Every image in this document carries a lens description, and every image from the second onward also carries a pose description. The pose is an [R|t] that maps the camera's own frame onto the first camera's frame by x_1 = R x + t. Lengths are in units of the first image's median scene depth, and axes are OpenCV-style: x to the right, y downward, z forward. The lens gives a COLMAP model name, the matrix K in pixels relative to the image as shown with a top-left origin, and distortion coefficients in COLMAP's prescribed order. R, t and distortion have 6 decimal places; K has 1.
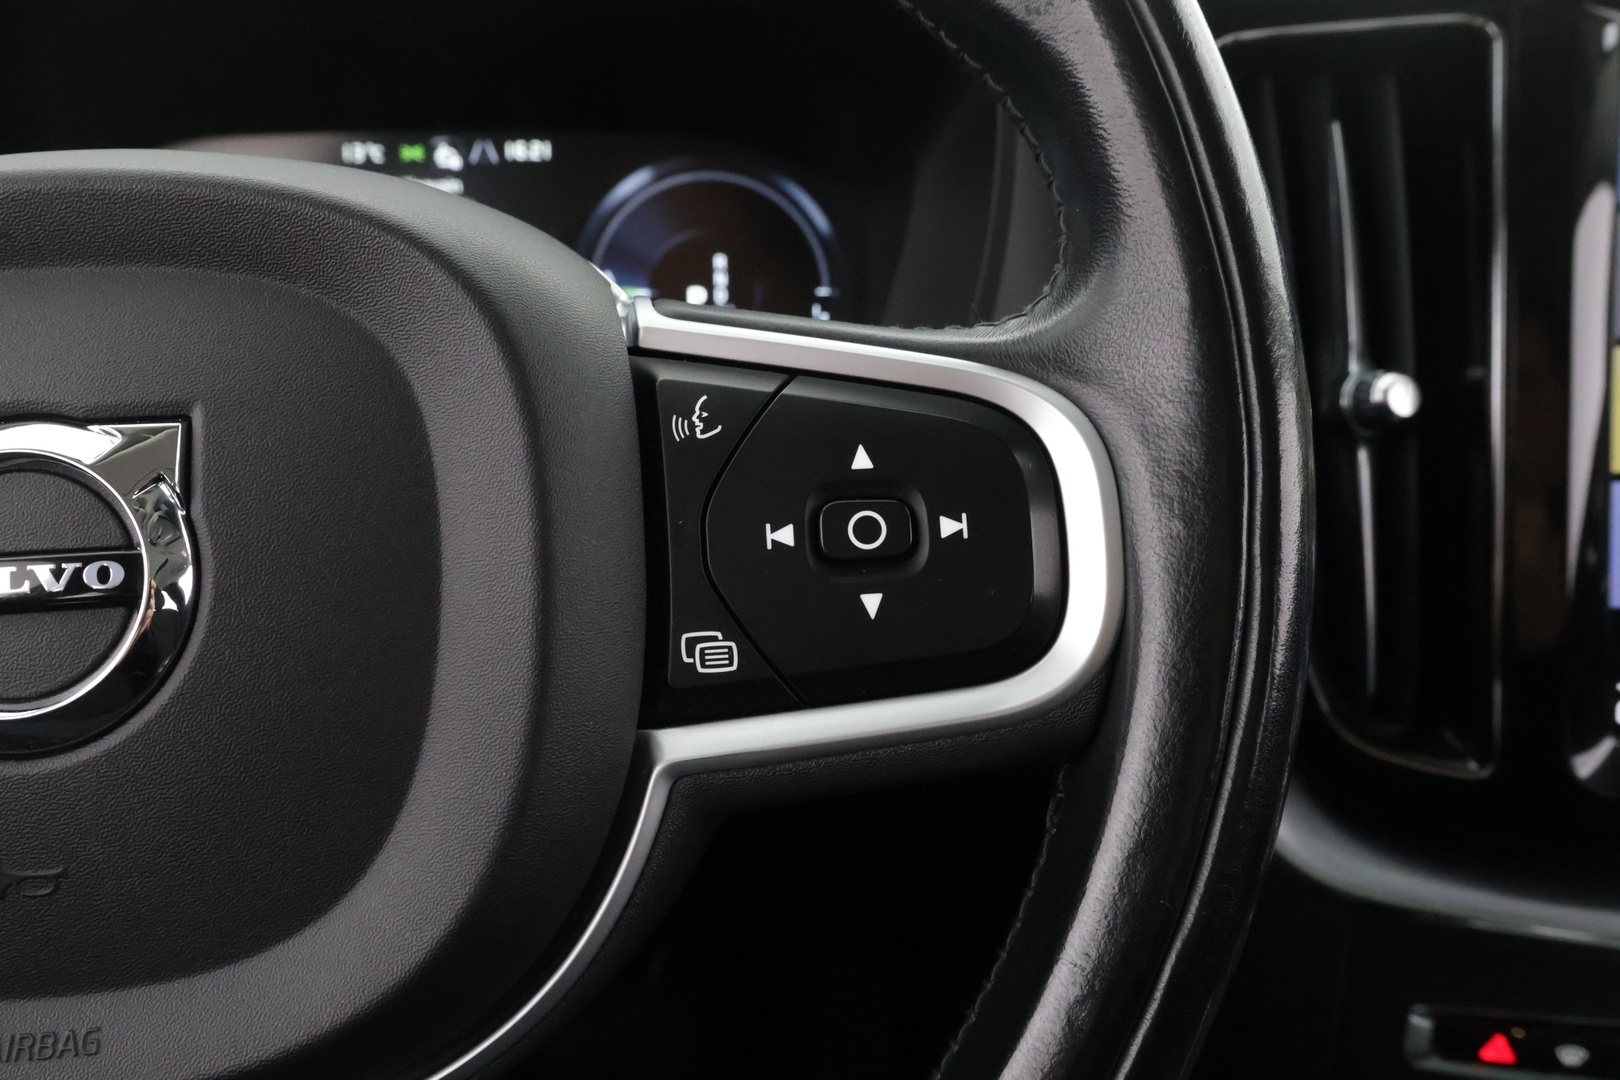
lens RADIAL K [[1362.1, 0, 812.7], [0, 1362.1, 543.8], [0, 0, 1]] dist [-0.040220, 0.032535]
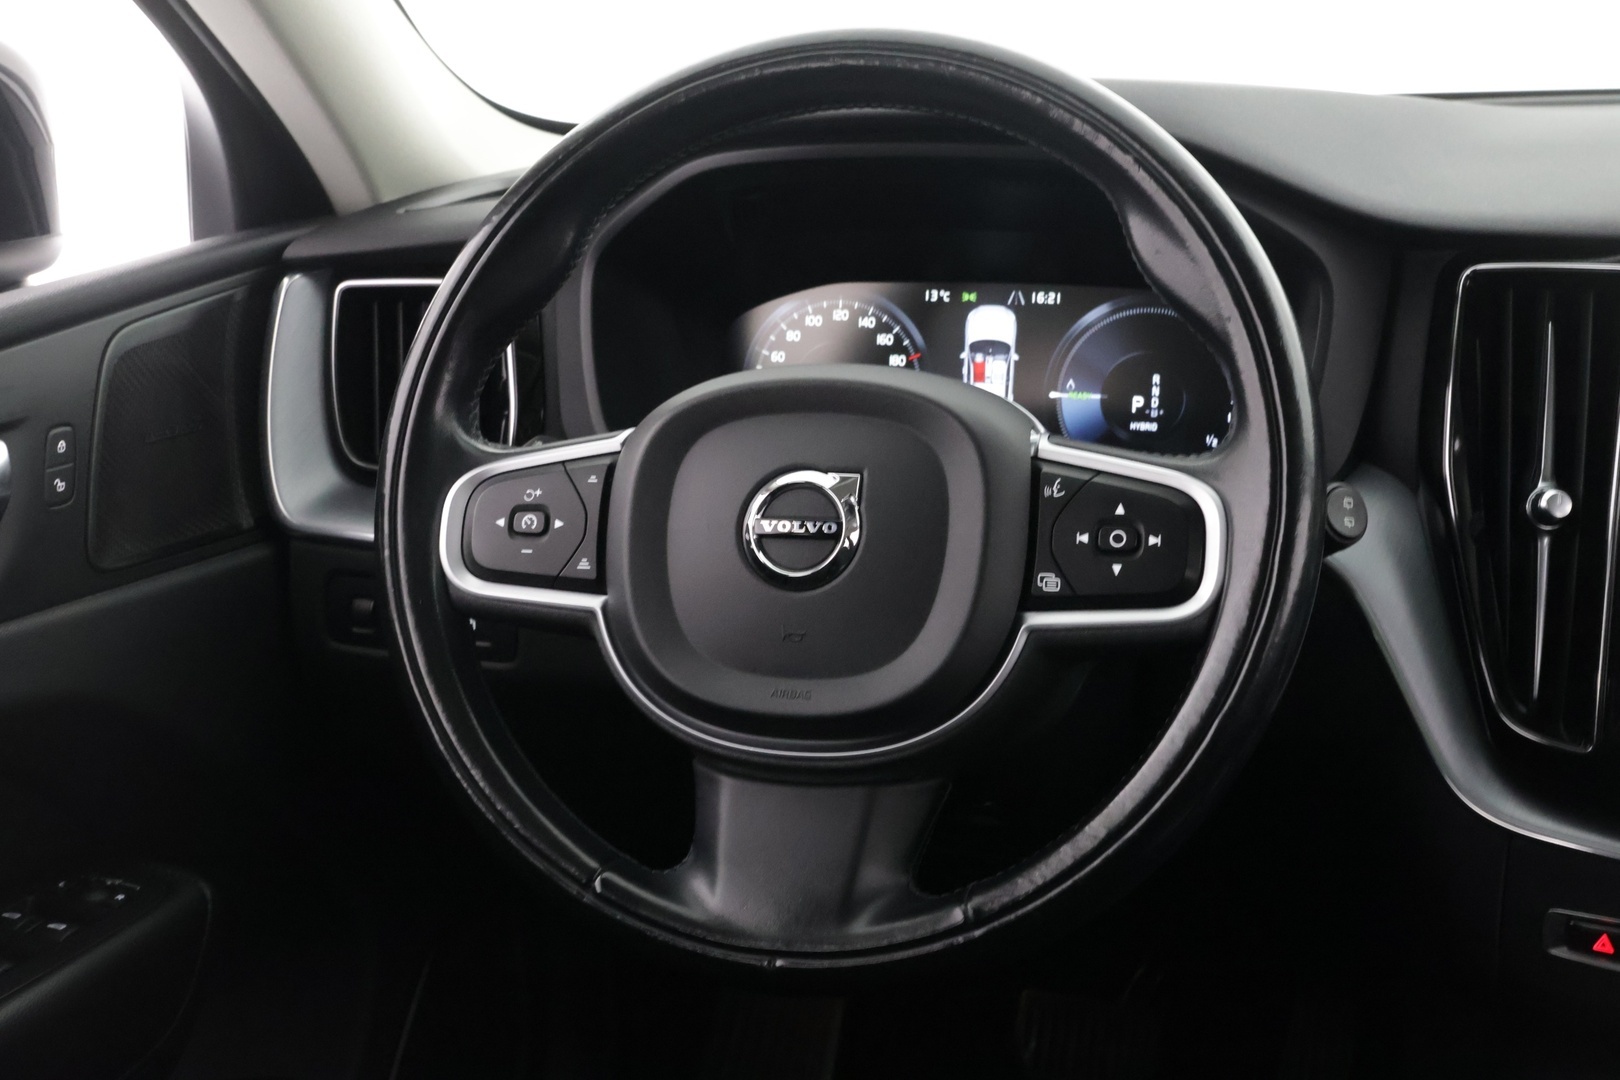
lens RADIAL K [[1937.7, 0, 805.4], [0, 1937.7, 502.2], [0, 0, 1]] dist [0.009237, 0.000000]
pose [[0.926339, 0.079961, -0.368105, 0.787518], [-0.103396, 0.993651, -0.044354, 0.135108], [0.362222, 0.079147, 0.928726, -2.410871]]
